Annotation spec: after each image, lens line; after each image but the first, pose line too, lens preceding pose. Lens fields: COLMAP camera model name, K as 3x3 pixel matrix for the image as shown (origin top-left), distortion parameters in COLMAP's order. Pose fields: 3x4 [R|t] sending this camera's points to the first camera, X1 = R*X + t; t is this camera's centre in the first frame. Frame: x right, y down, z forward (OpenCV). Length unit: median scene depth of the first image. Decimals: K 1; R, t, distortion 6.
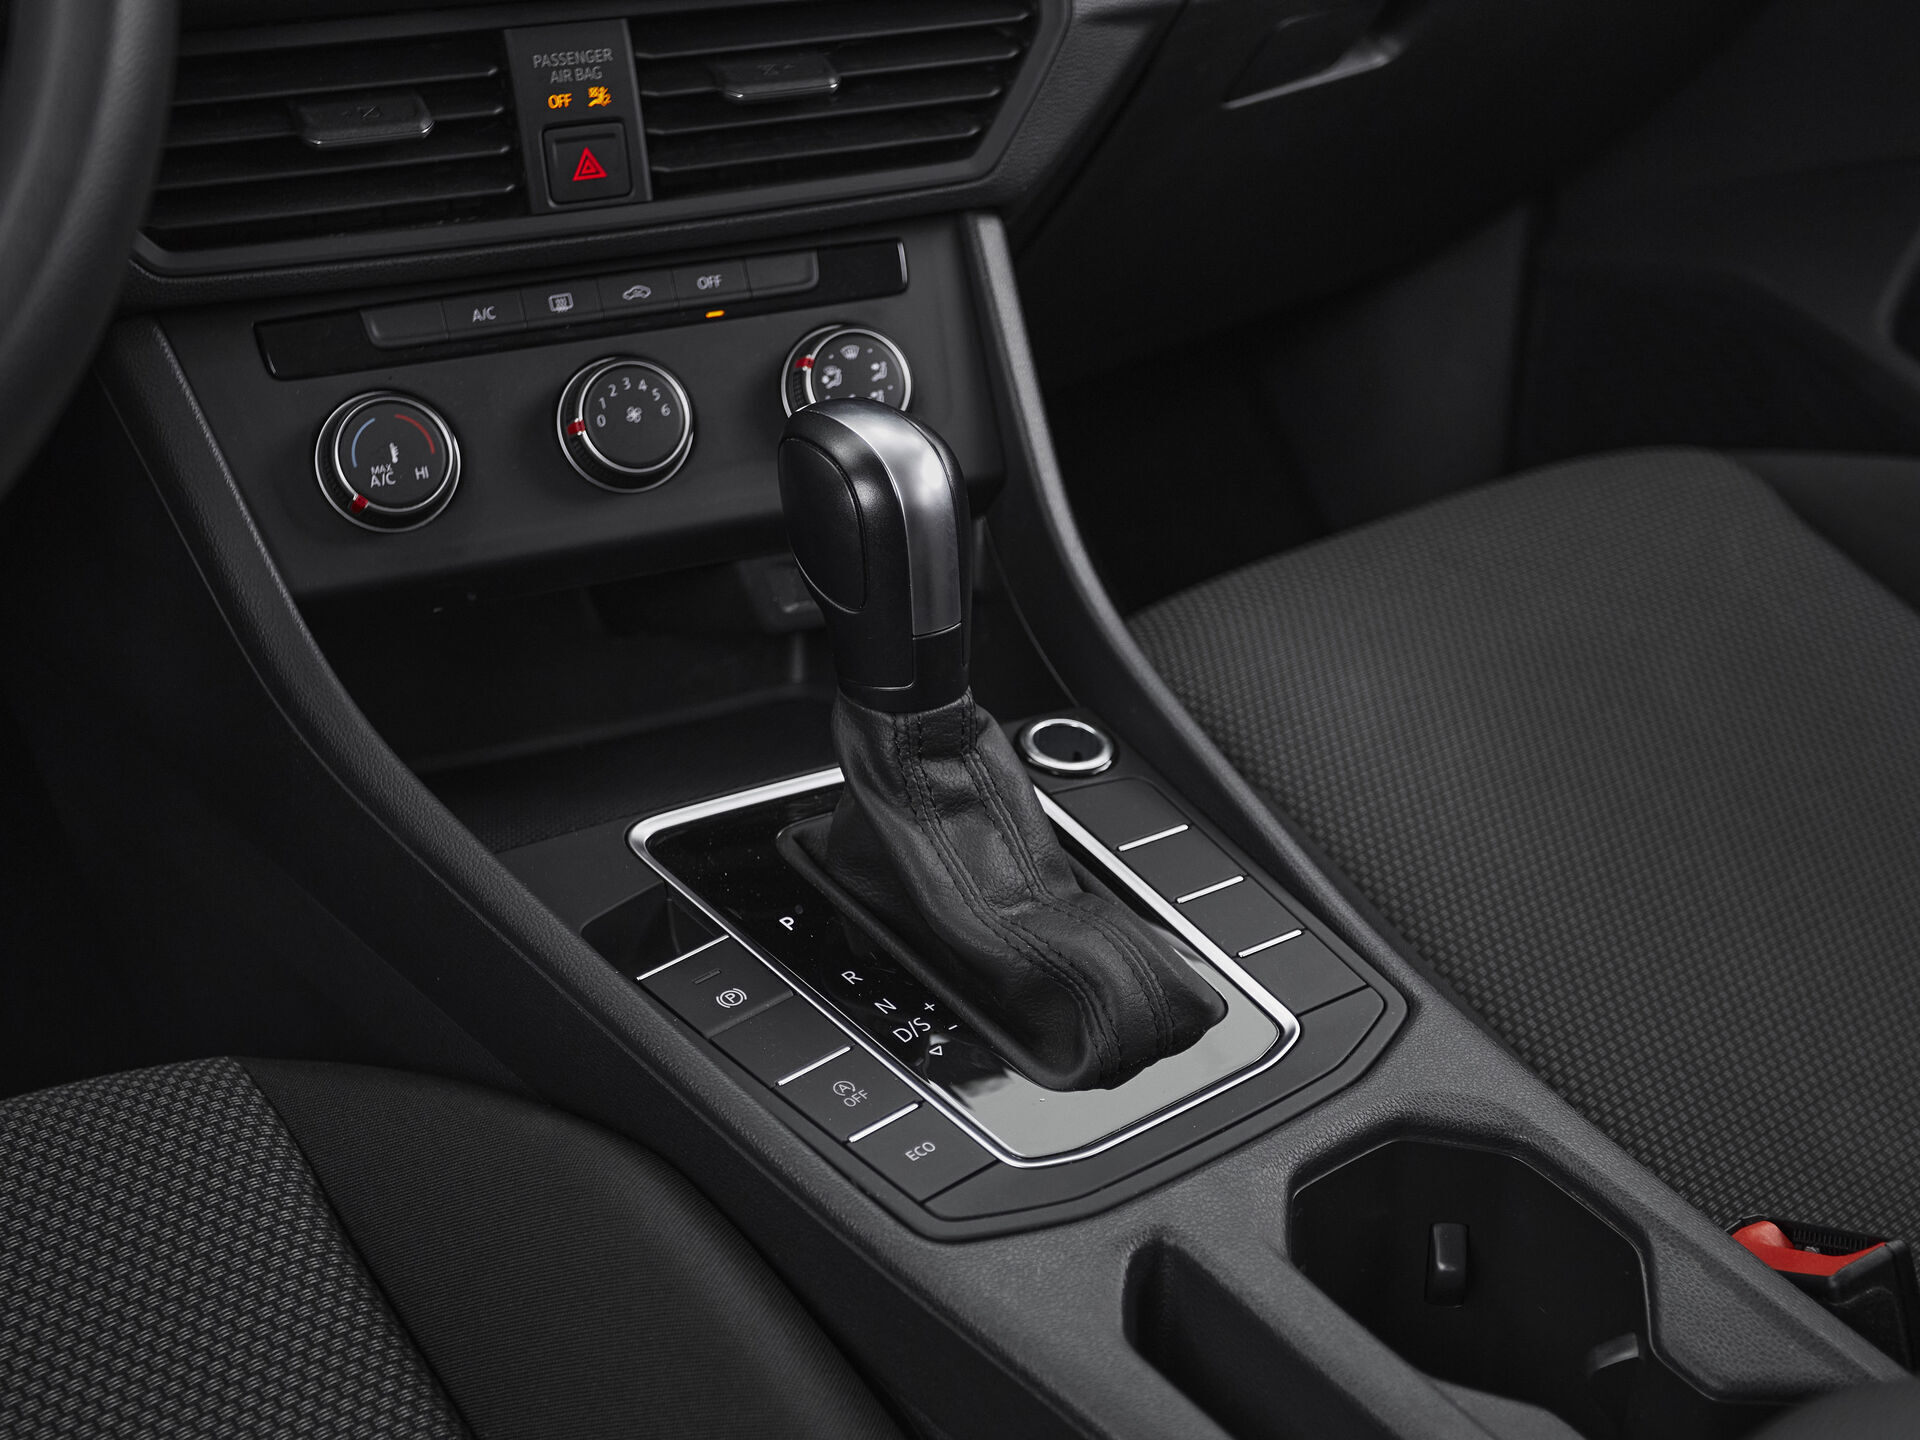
lens RADIAL K [[2499.4, 0, 964.5], [0, 2499.4, 779.7], [0, 0, 1]] dist [0.028998, 0.000000]
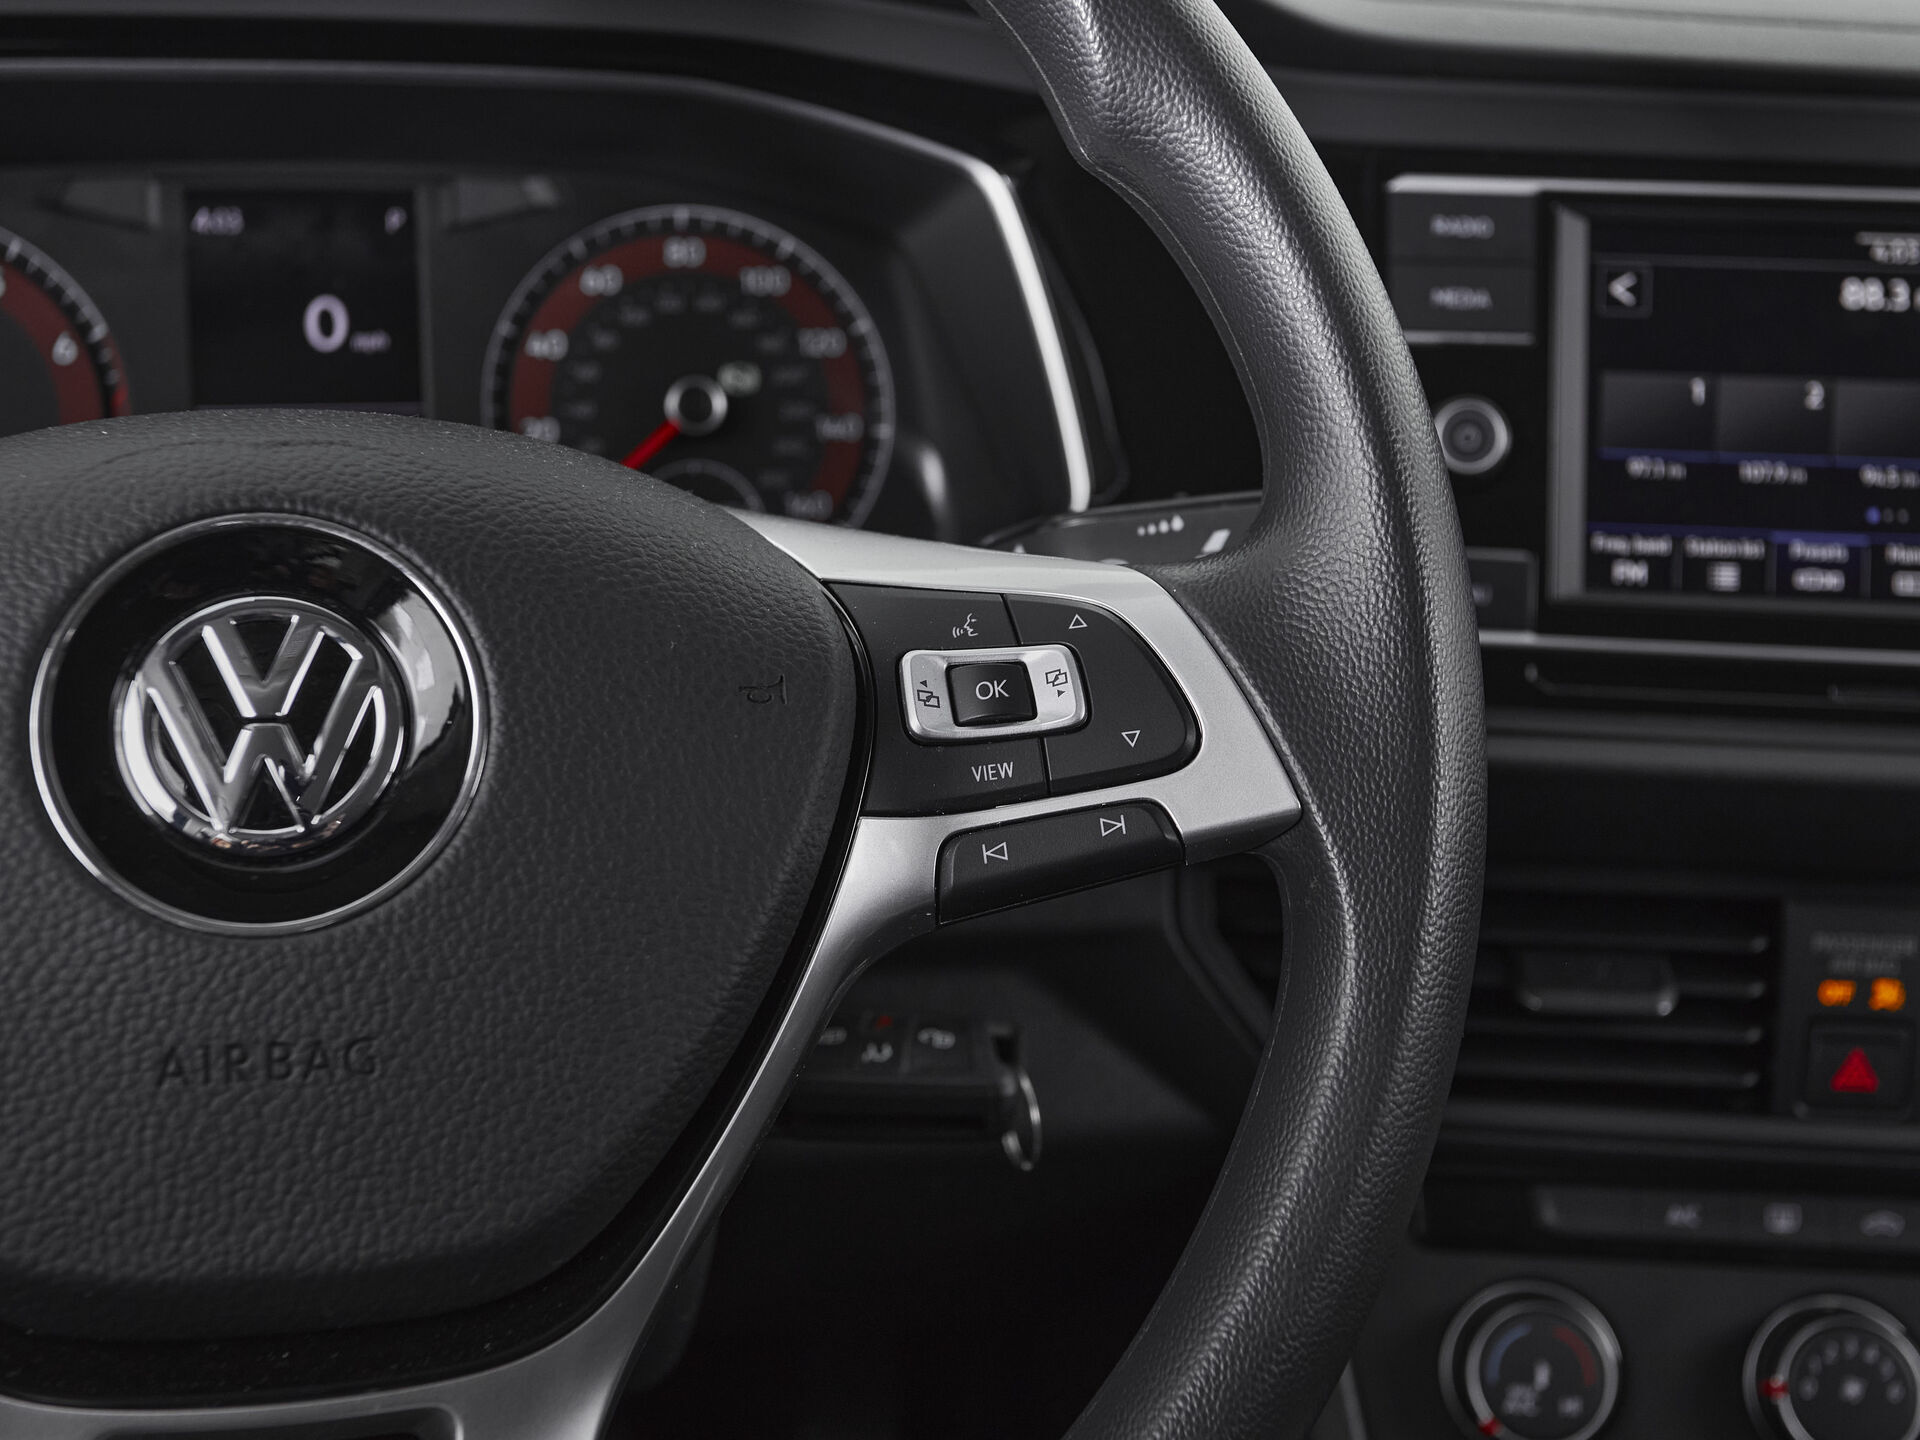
lens RADIAL K [[2499.4, 0, 950.3], [0, 2499.4, 710.2], [0, 0, 1]] dist [0.028998, 0.000000]
pose [[0.896901, 0.174138, -0.406504, -0.104499], [-0.239374, 0.964074, -0.115161, -0.196261], [0.371846, 0.200594, 0.906362, 0.139956]]
